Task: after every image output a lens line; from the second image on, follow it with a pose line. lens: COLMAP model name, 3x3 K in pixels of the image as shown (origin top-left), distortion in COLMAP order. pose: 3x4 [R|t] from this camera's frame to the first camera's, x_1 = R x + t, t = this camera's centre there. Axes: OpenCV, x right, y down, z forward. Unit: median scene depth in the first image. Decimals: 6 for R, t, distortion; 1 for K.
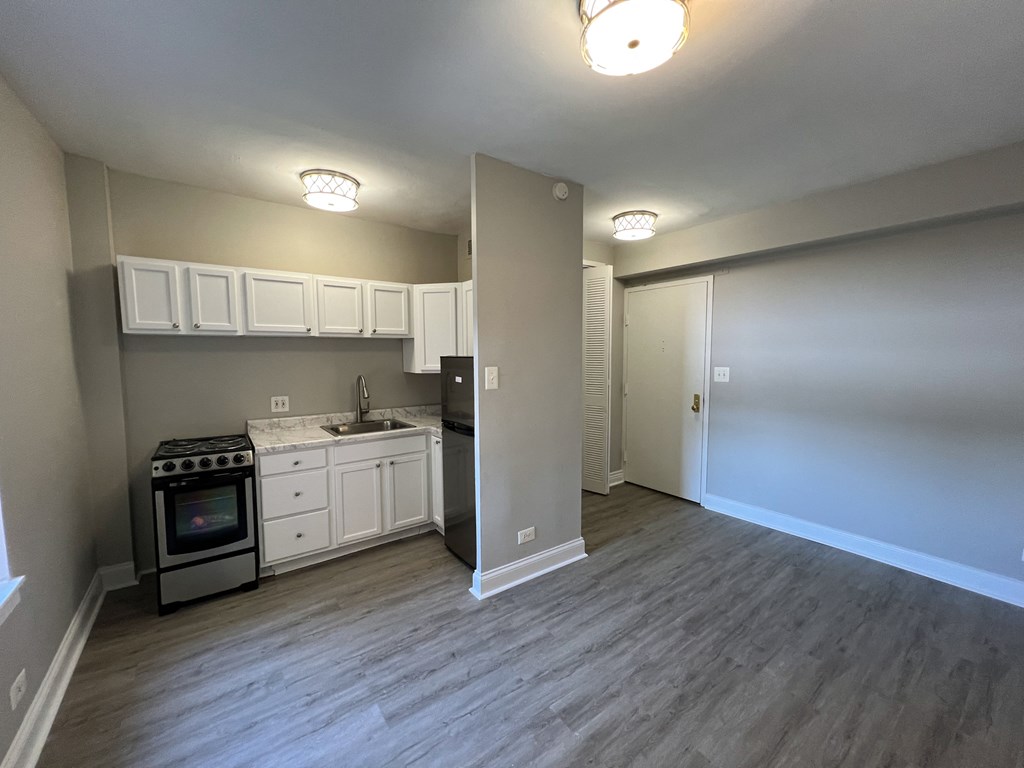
lens RADIAL K [[413.2, 0, 512.8], [0, 413.2, 385.5], [0, 0, 1]] dist [-0.000422, 0.000343]
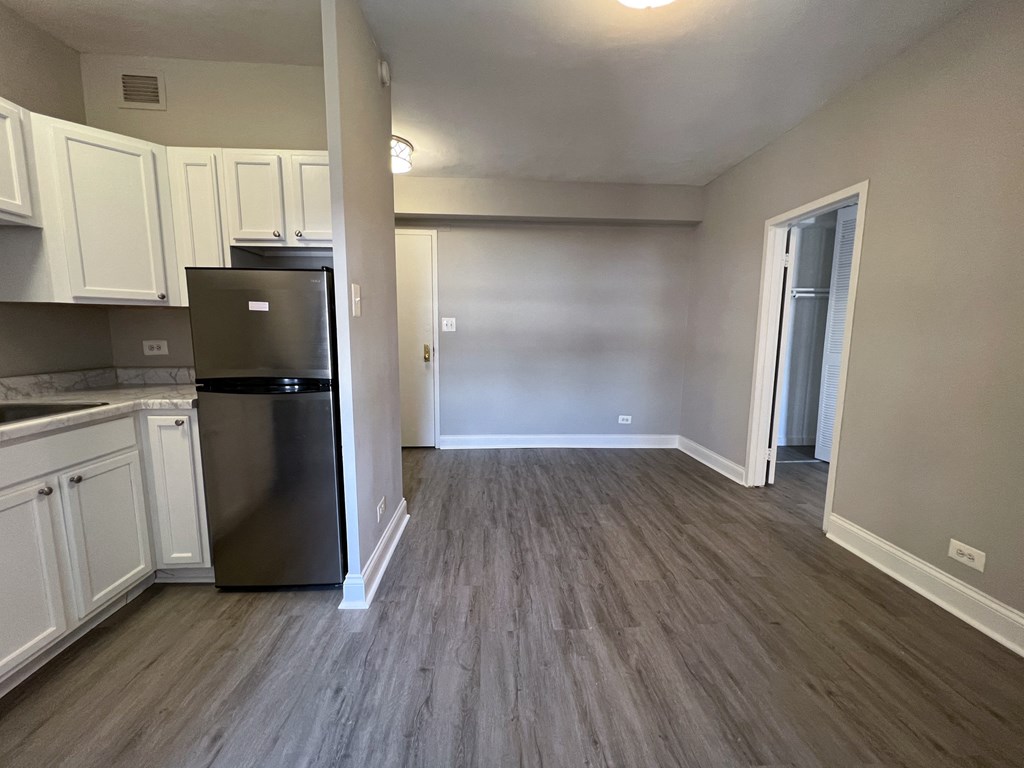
lens RADIAL K [[413.2, 0, 514.1], [0, 413.2, 386.6], [0, 0, 1]] dist [-0.000422, 0.000343]
pose [[0.543020, -0.100582, 0.833674, -0.486916], [0.057016, 0.994926, 0.082899, 0.081679], [-0.837782, 0.002517, 0.546000, 0.369061]]
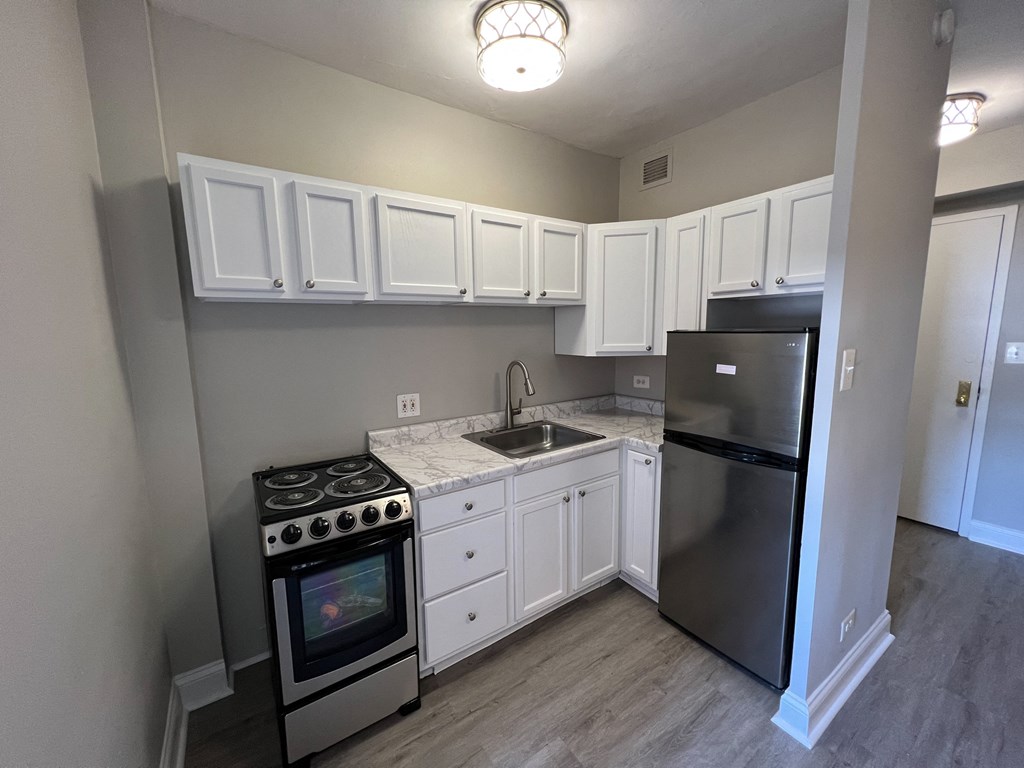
lens RADIAL K [[413.2, 0, 509.3], [0, 413.2, 385.7], [0, 0, 1]] dist [-0.000422, 0.000343]
pose [[0.999221, -0.008295, -0.038582, -0.458504], [0.010627, 0.998104, 0.060630, -0.032394], [0.038006, -0.060993, 0.997414, 0.413595]]
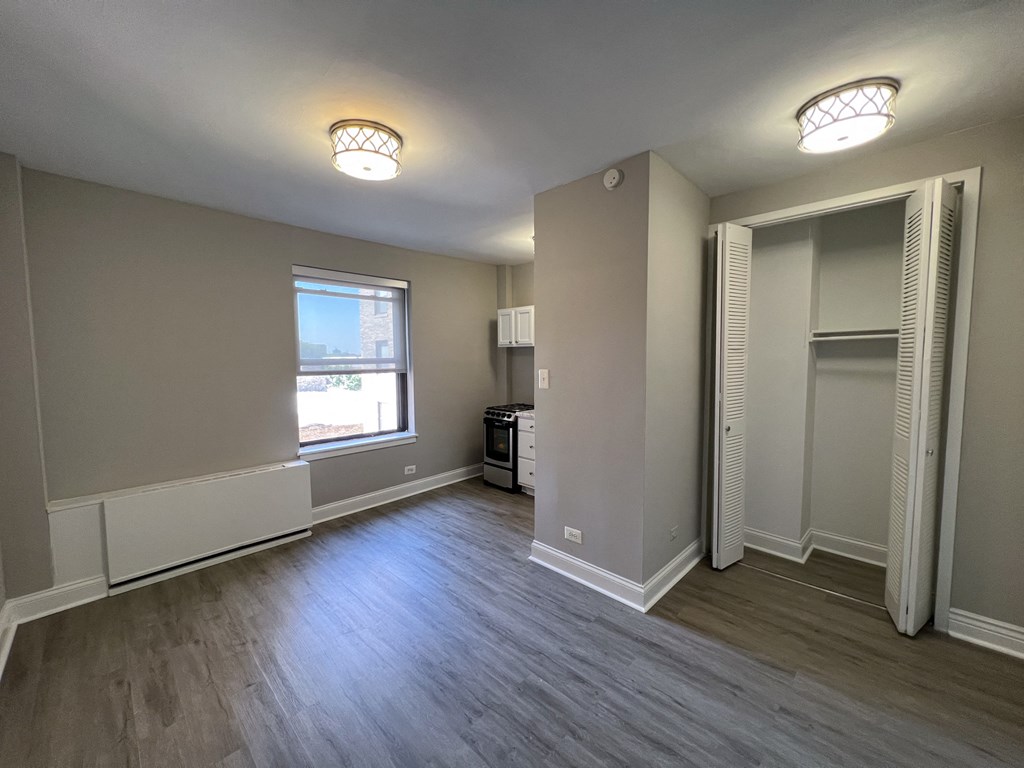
lens RADIAL K [[413.2, 0, 505.5], [0, 413.2, 384.3], [0, 0, 1]] dist [-0.000422, 0.000343]
pose [[0.148453, 0.068450, -0.986548, 1.041114], [-0.072018, 0.995701, 0.058248, -0.059679], [0.986294, 0.062402, 0.152745, 0.684674]]
